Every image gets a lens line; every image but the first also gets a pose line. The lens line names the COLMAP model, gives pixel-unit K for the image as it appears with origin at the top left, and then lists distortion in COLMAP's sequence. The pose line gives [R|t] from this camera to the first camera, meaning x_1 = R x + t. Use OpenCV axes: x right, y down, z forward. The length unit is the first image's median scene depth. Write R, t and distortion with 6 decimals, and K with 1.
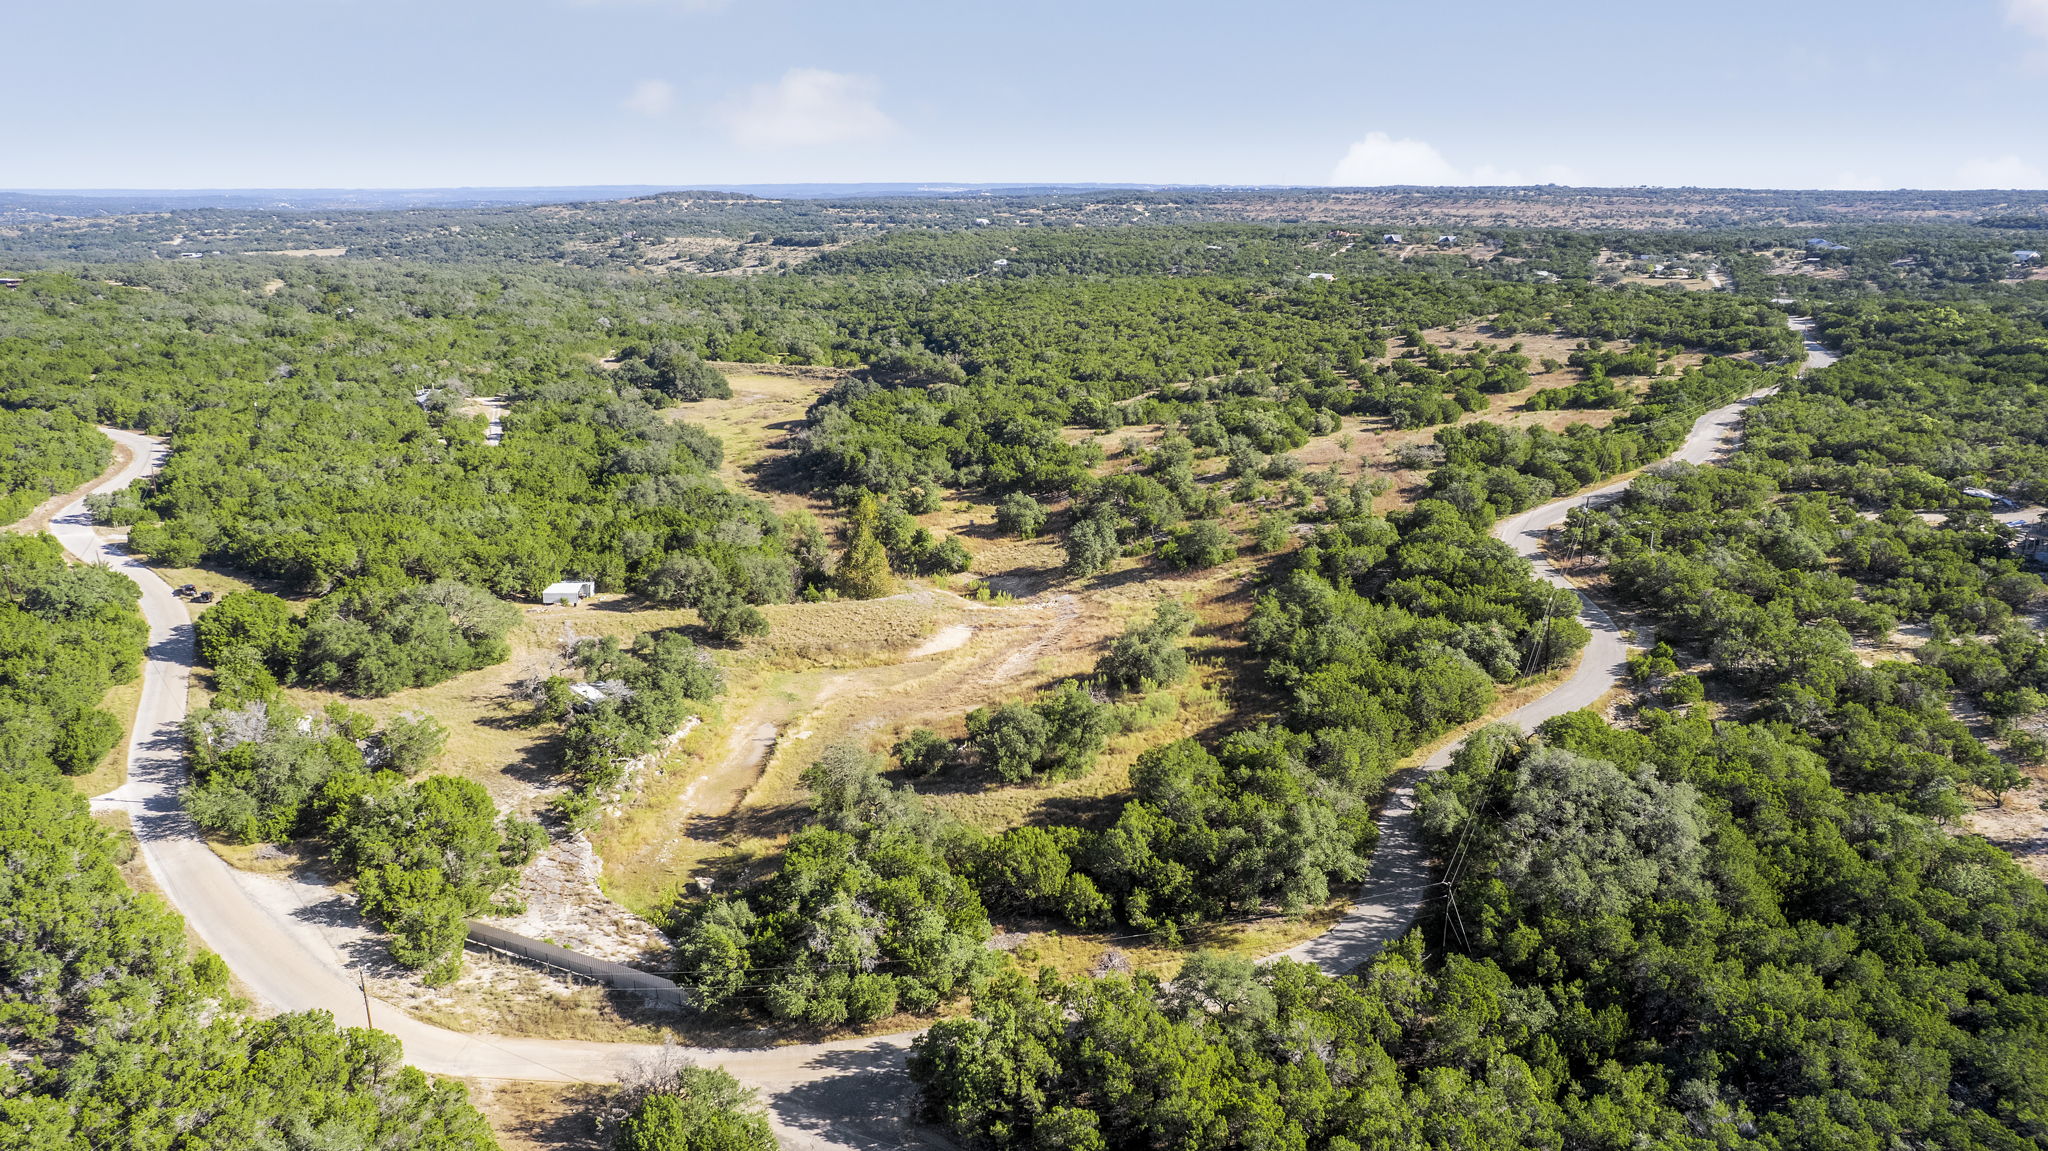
lens RADIAL K [[1380.9, 0, 1045.9], [0, 1380.9, 576.1], [0, 0, 1]] dist [-0.061141, 0.034343]
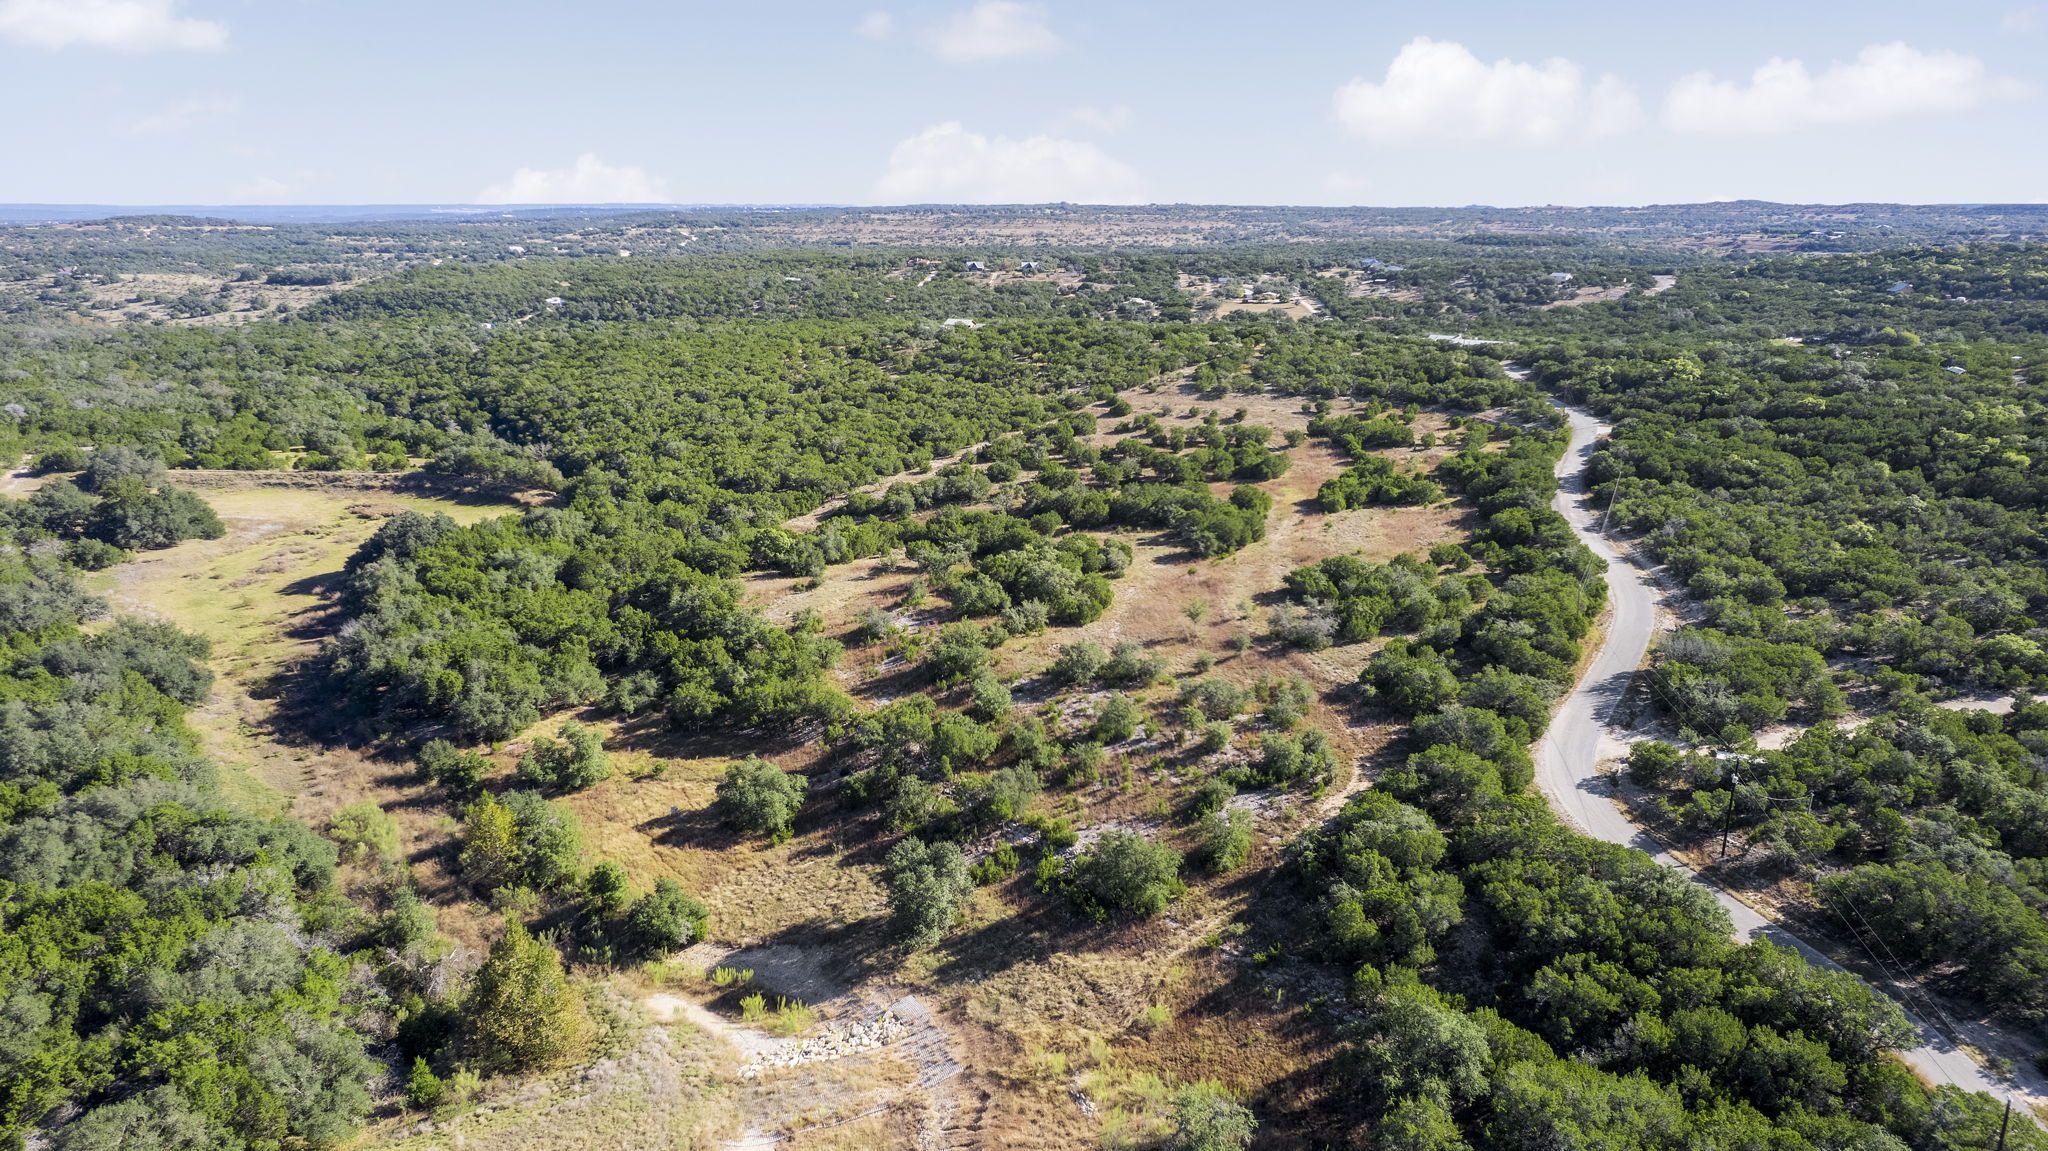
lens RADIAL K [[1316.3, 0, 1042.0], [0, 1316.3, 574.5], [0, 0, 1]] dist [-0.070780, 0.069513]
pose [[0.943587, -0.088556, 0.319062, -0.065370], [0.088762, 0.995956, 0.013928, -0.118424], [-0.319005, 0.015178, 0.947632, 0.341392]]
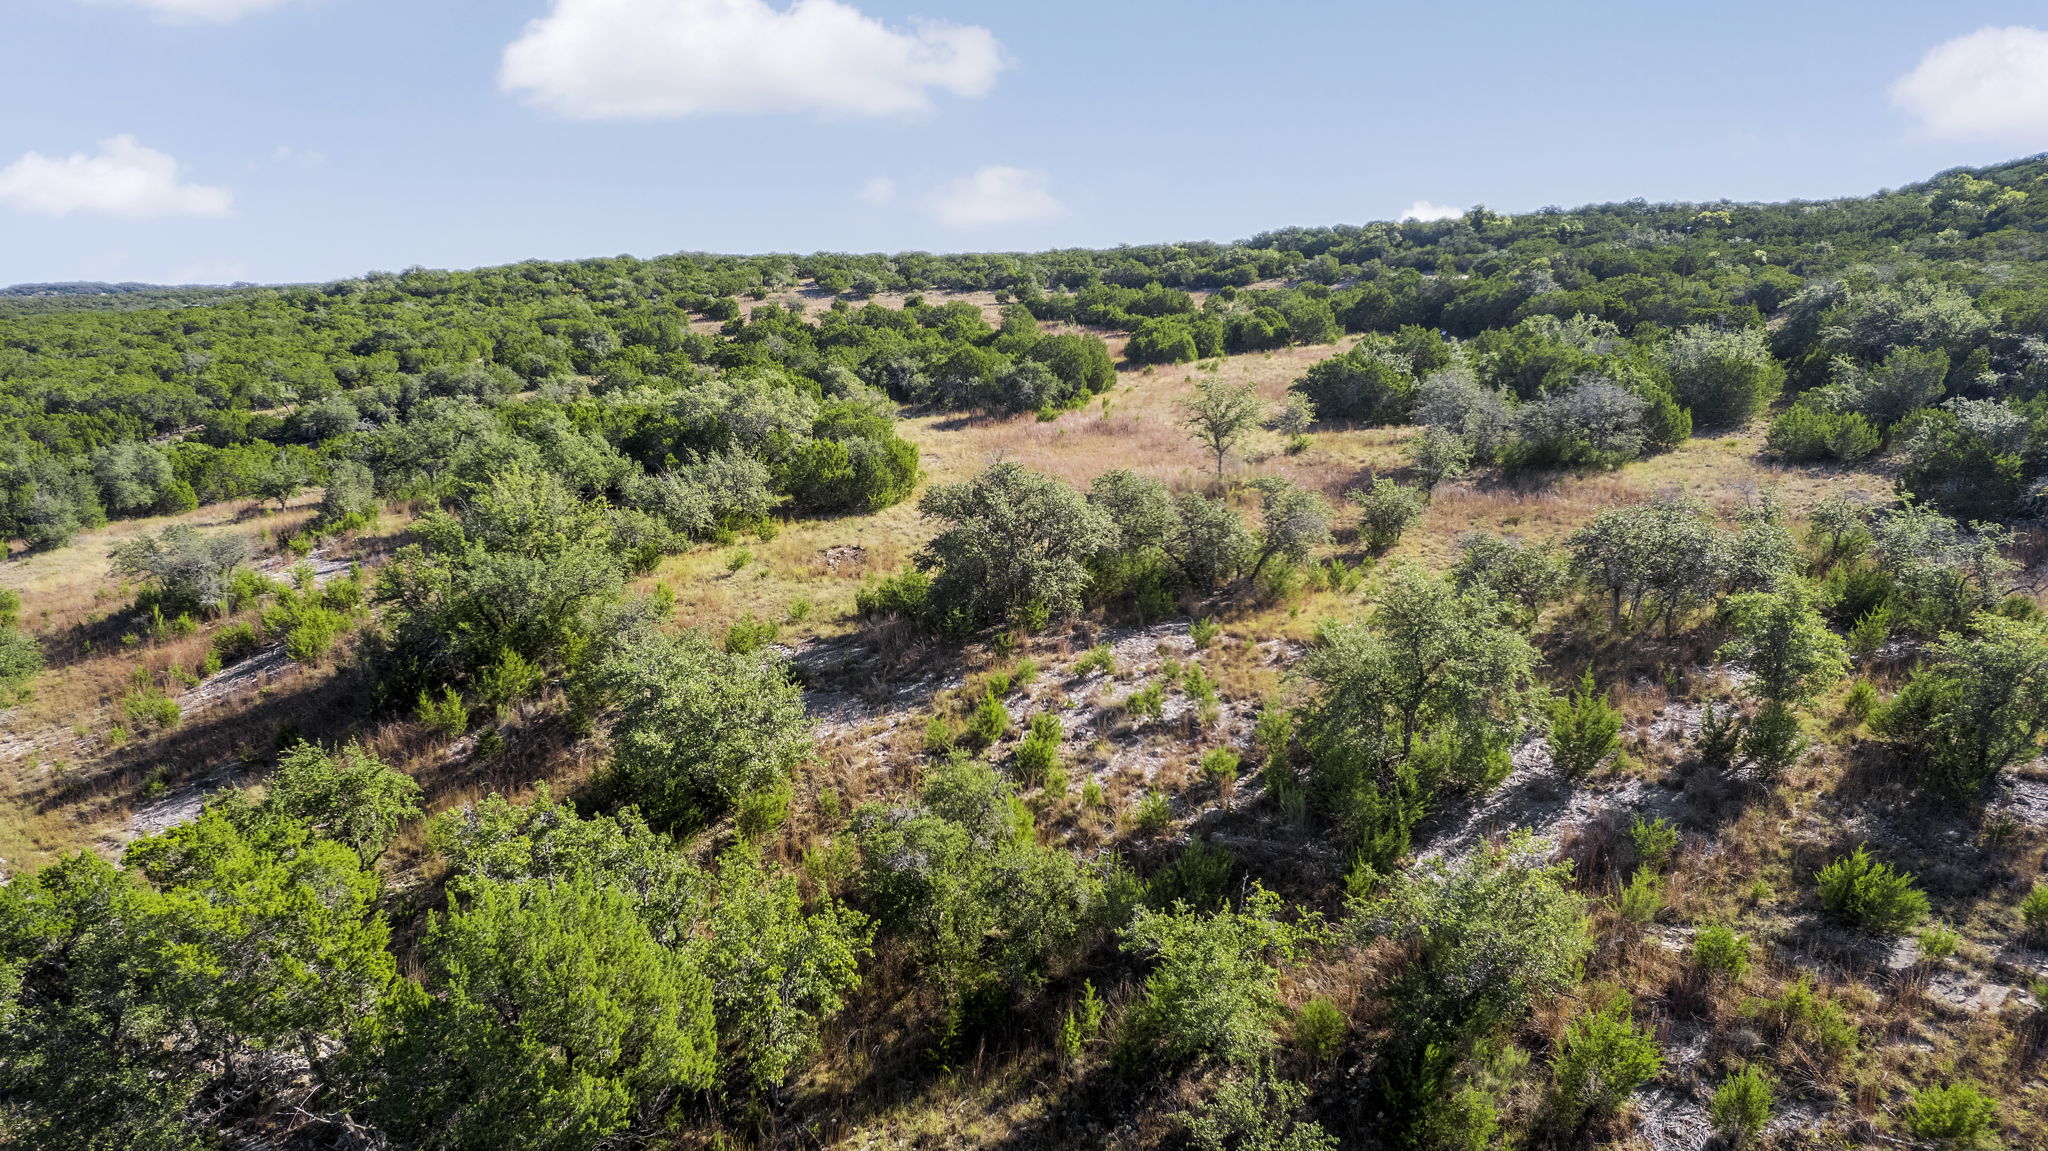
lens RADIAL K [[1316.3, 0, 1042.0], [0, 1316.3, 574.5], [0, 0, 1]] dist [-0.070780, 0.069513]
pose [[0.759441, -0.157102, 0.631323, 0.036319], [0.197429, 0.980296, 0.006448, -0.068819], [-0.619896, 0.119744, 0.775494, 0.755067]]
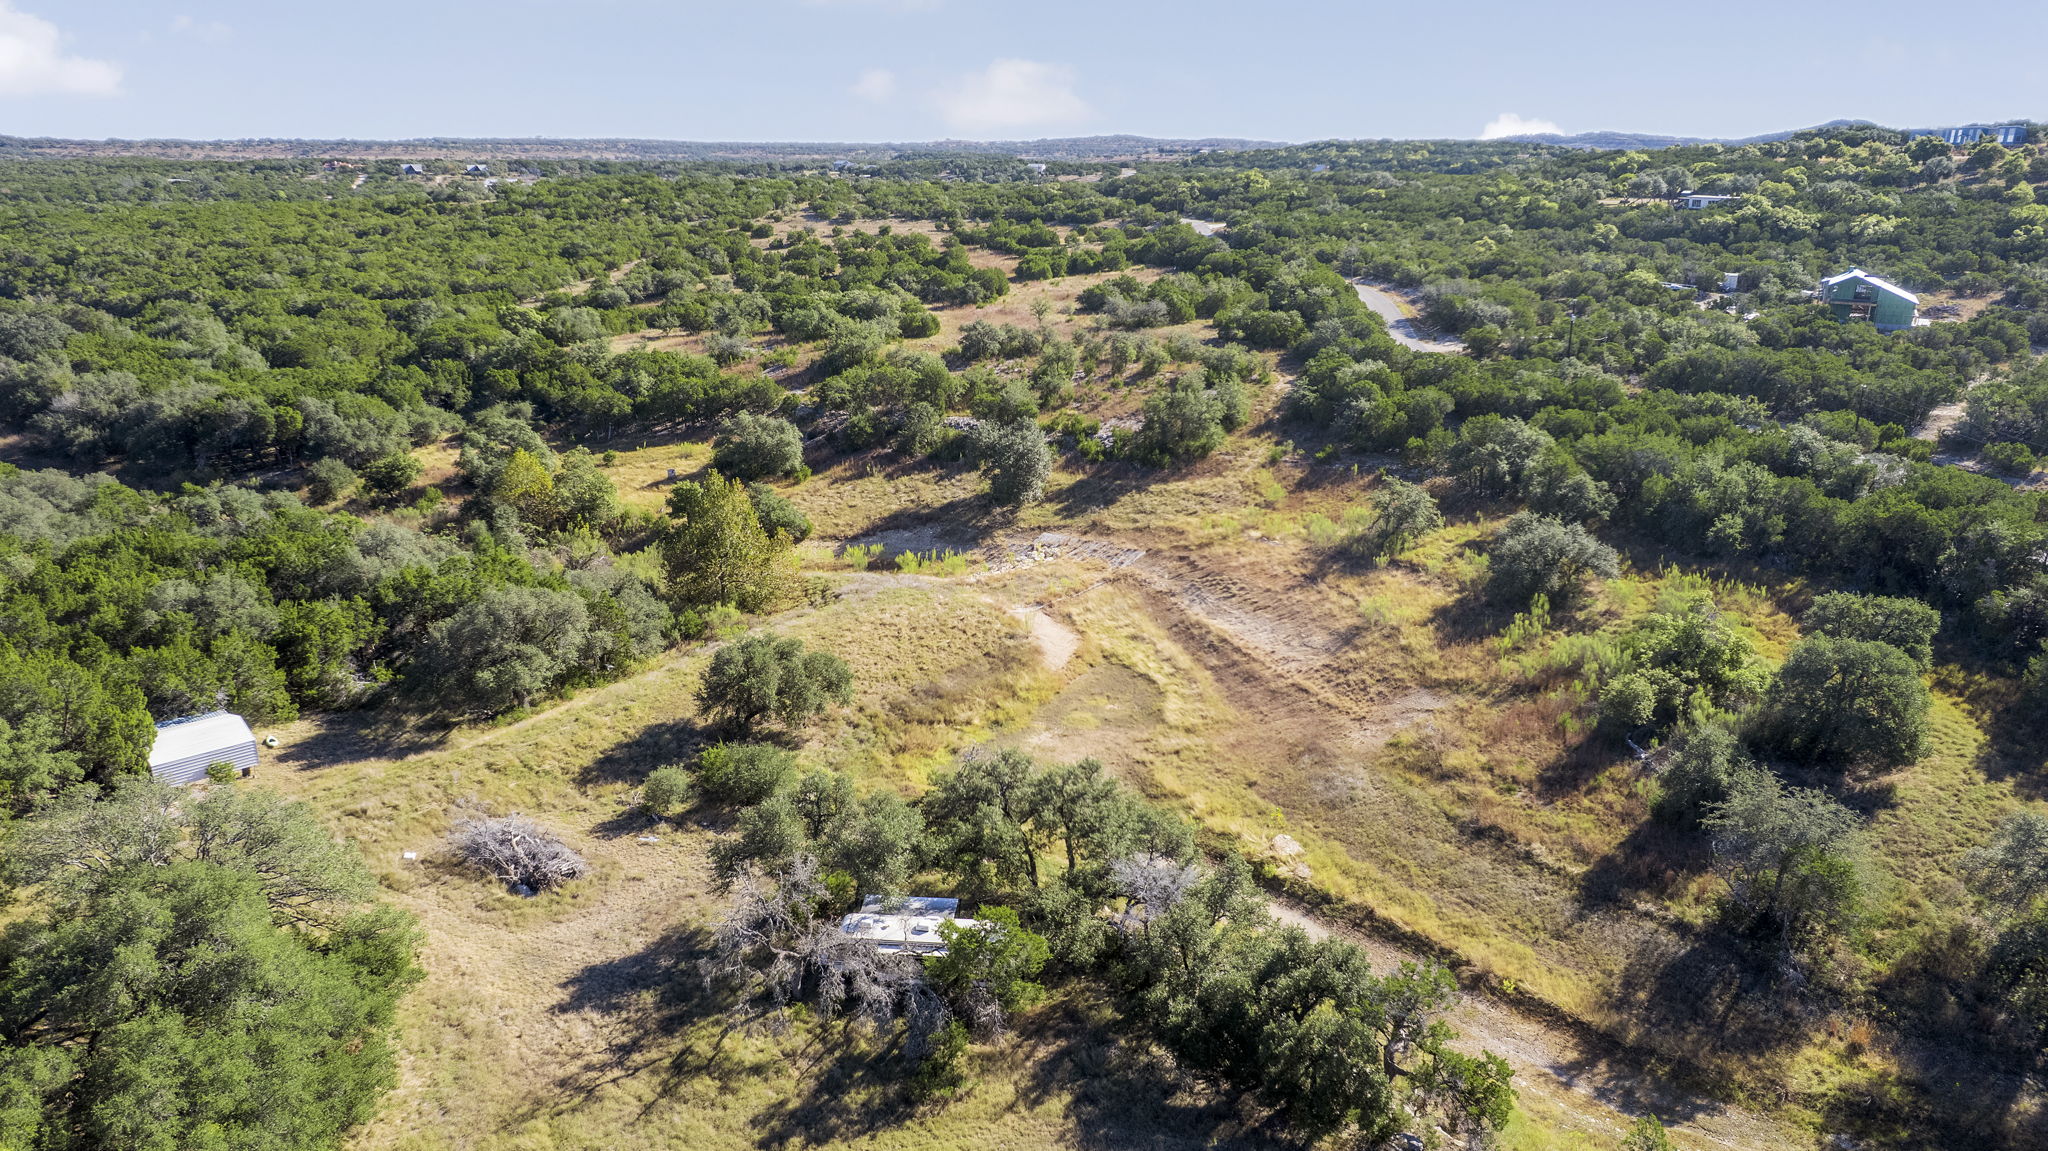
lens RADIAL K [[1369.2, 0, 1045.3], [0, 1369.2, 574.8], [0, 0, 1]] dist [-0.046792, 0.001105]
pose [[0.709251, -0.196645, 0.676974, -0.300831], [0.178811, 0.979084, 0.097064, -0.021075], [-0.681901, 0.052208, 0.729579, 0.395357]]
